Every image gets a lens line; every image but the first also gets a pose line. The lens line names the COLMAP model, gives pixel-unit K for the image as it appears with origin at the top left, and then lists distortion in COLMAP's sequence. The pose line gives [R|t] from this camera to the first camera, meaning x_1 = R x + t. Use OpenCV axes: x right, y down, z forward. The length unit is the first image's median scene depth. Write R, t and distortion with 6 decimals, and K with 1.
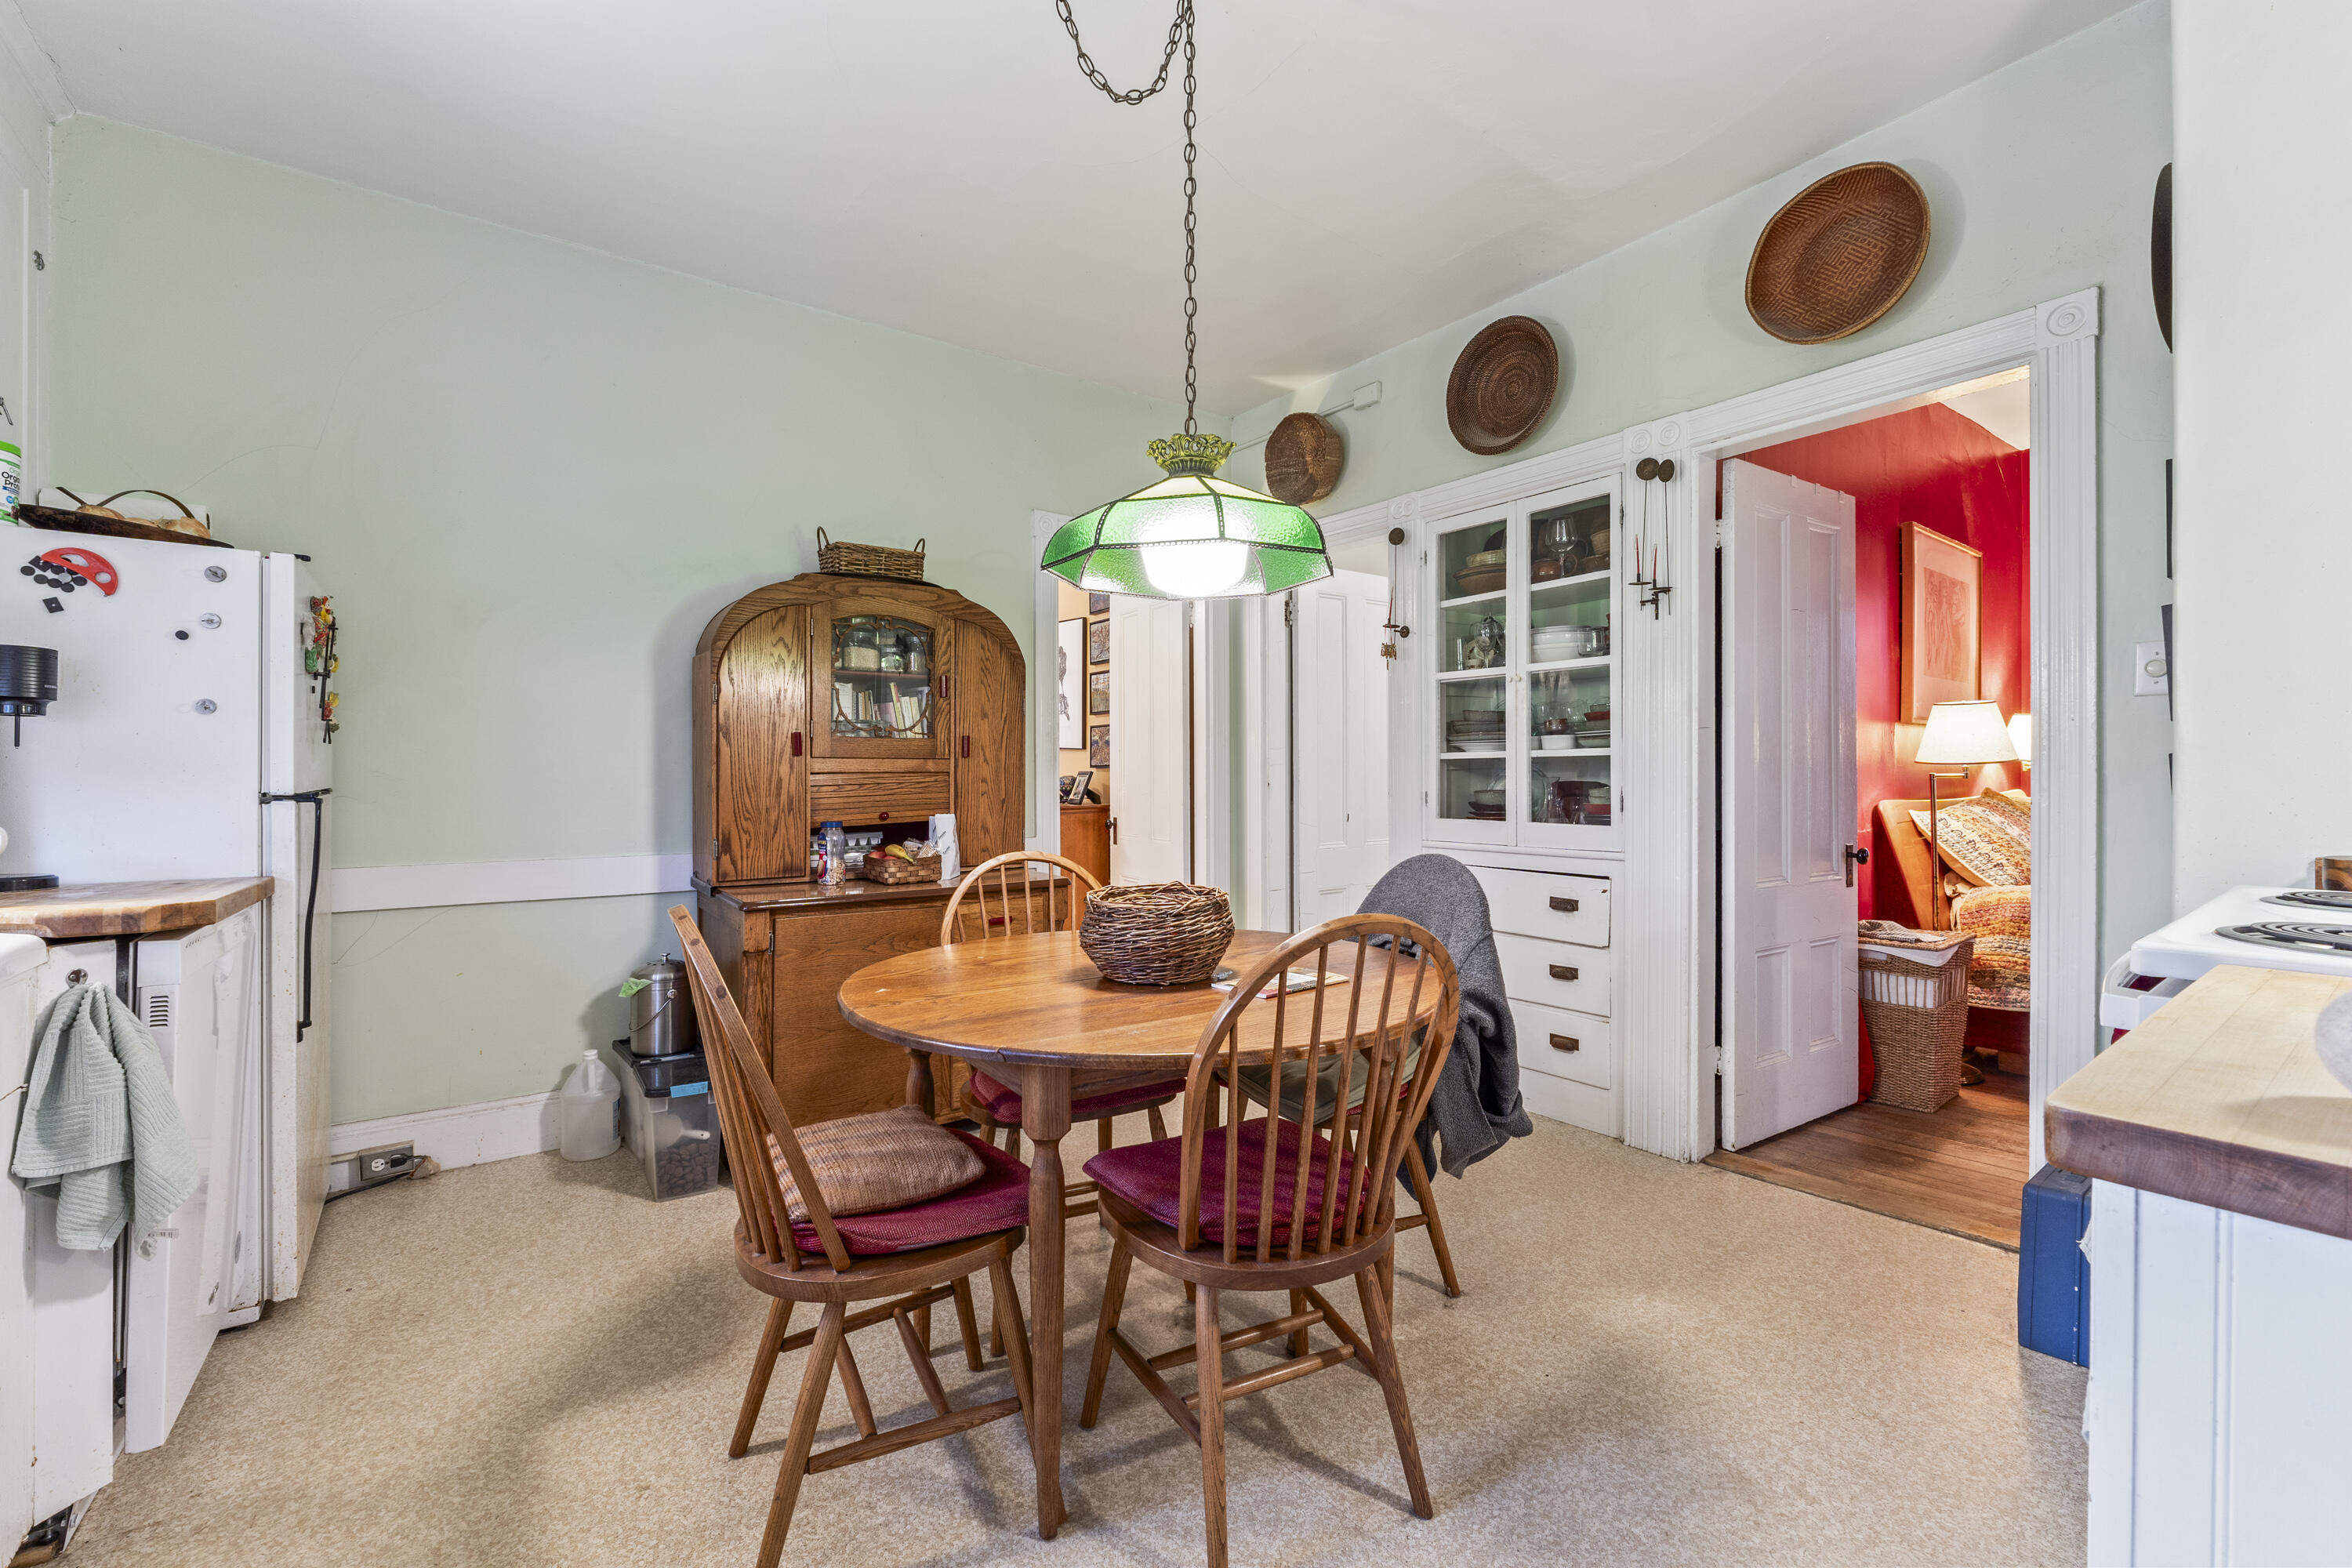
lens RADIAL K [[987.6, 0, 1176.0], [0, 987.6, 784.0], [0, 0, 1]] dist [0.000001, 0.000011]
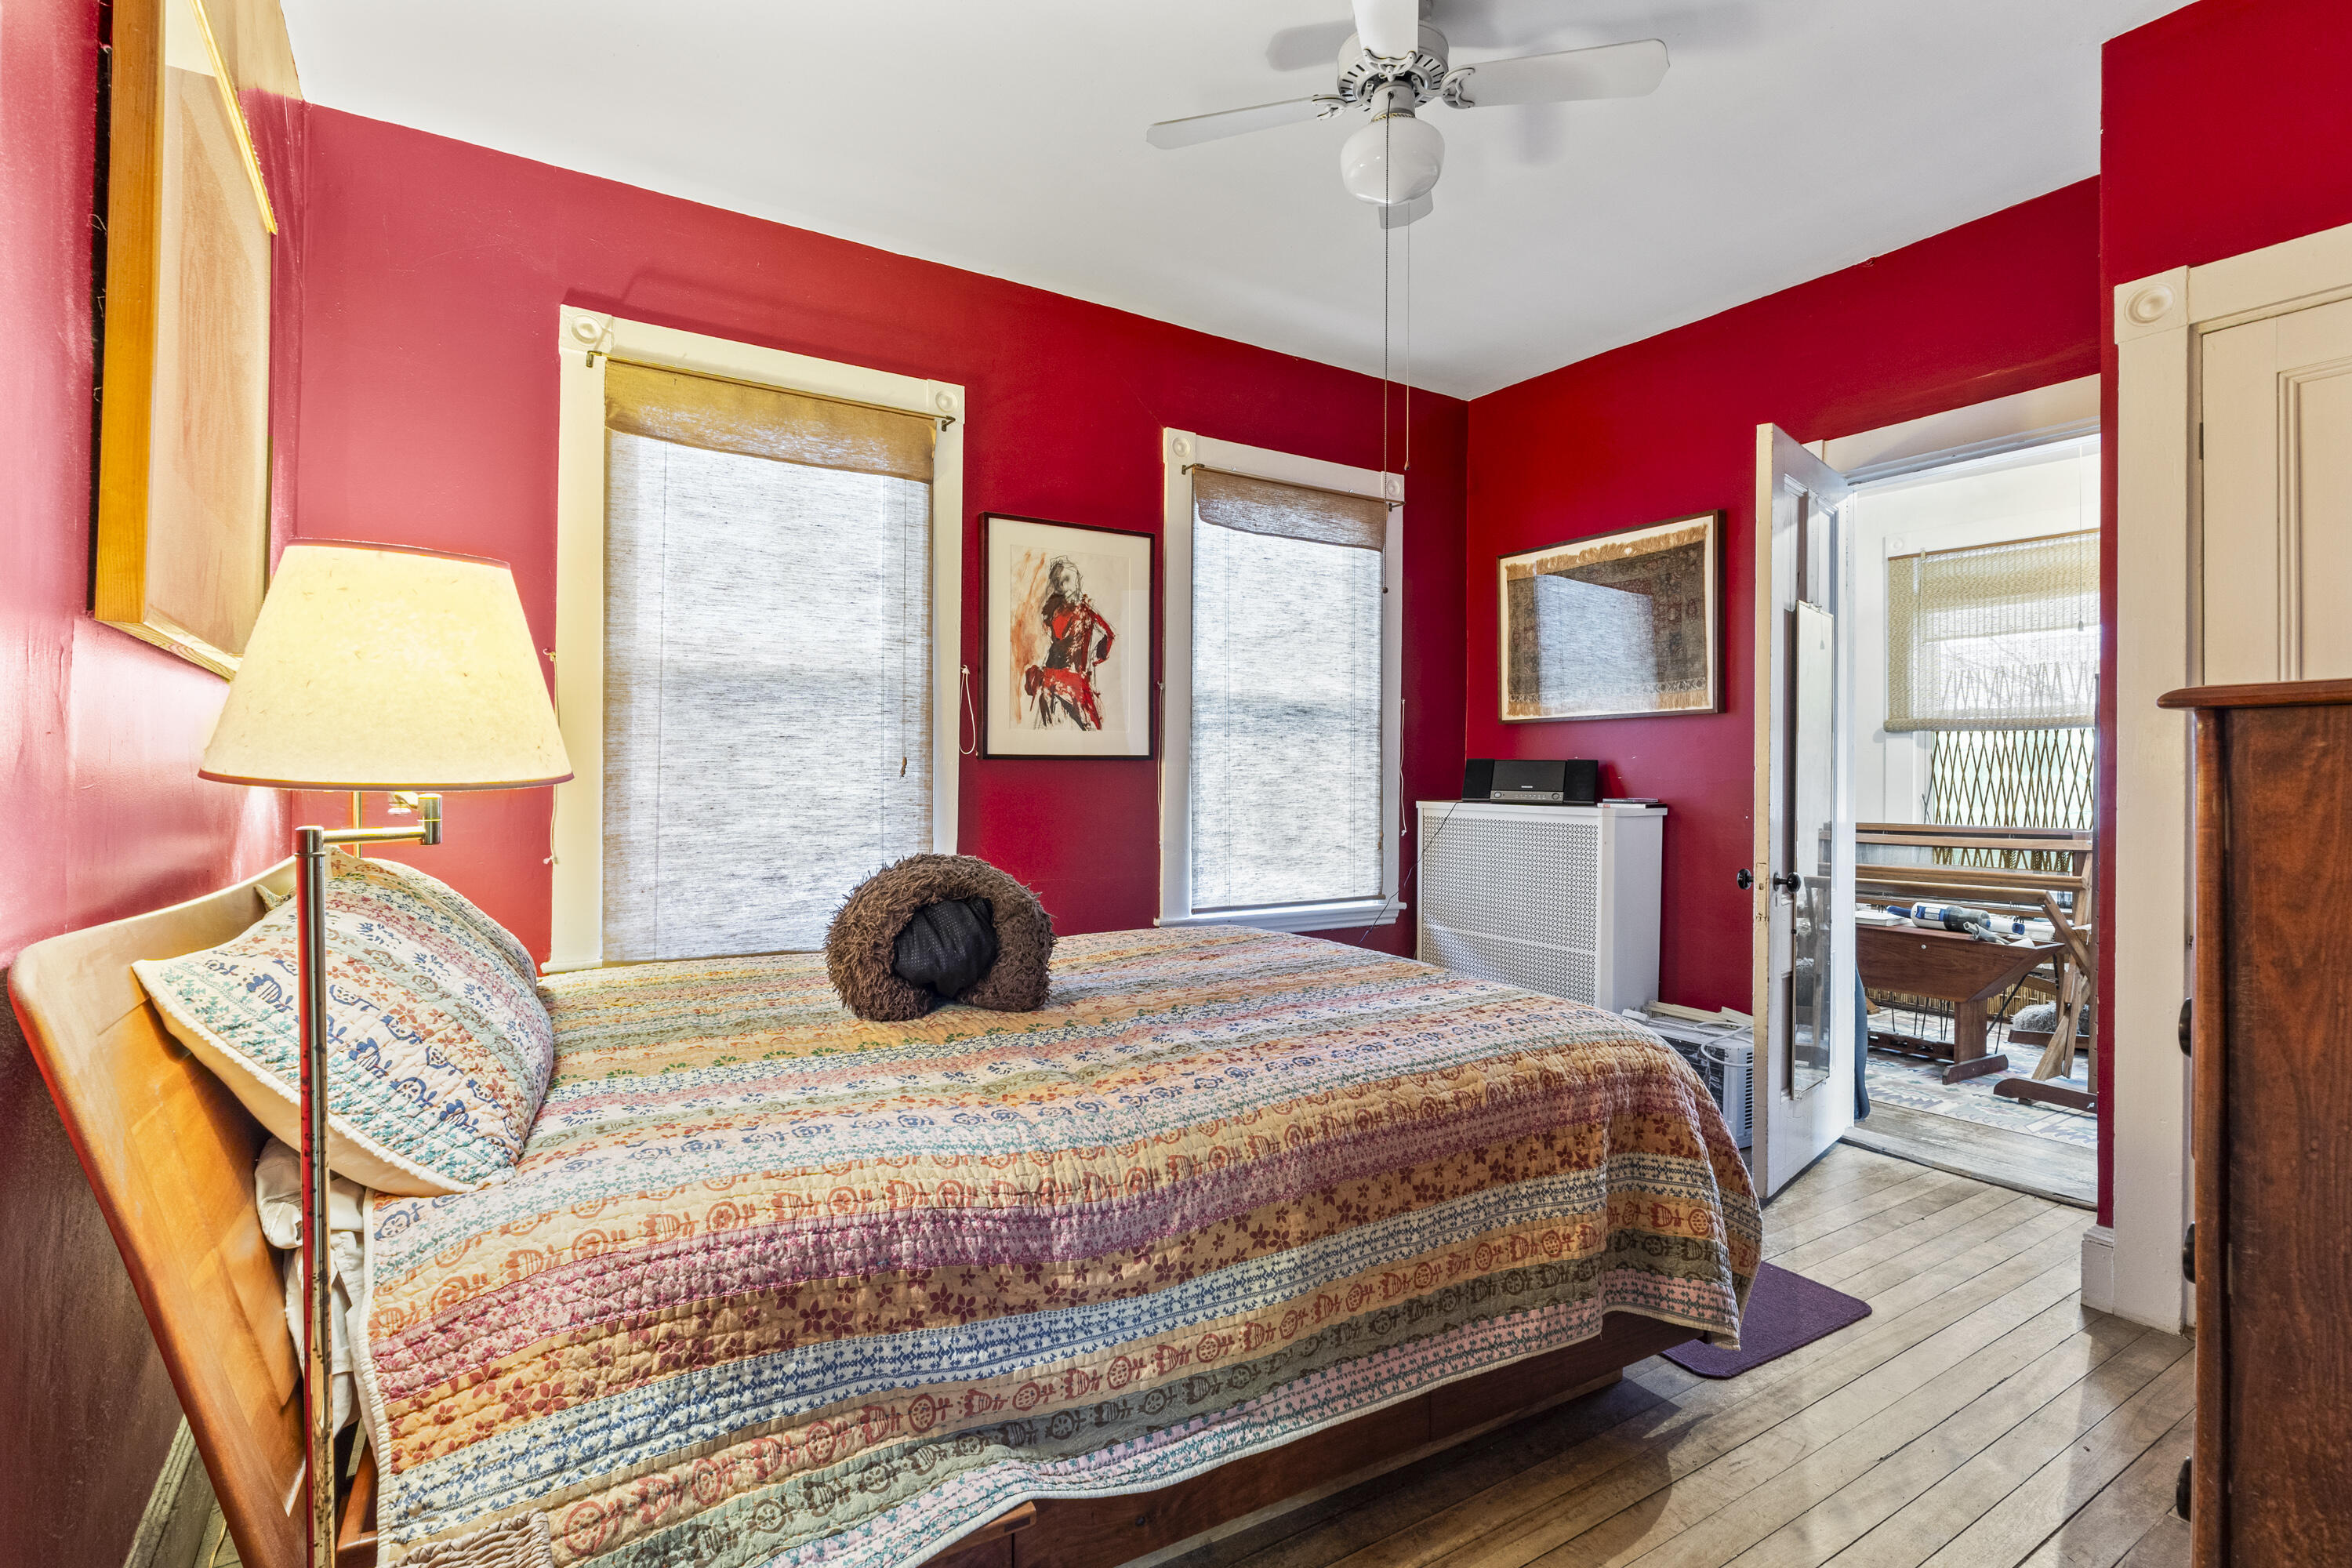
lens RADIAL K [[1117.2, 0, 1176.0], [0, 1117.2, 784.0], [0, 0, 1]] dist [-0.000279, -0.000024]
pose [[0.078197, 0.000020, 0.996938, 0.493228], [-0.003032, 0.999995, 0.000218, -0.021433], [-0.996933, -0.003039, 0.078197, 0.735850]]
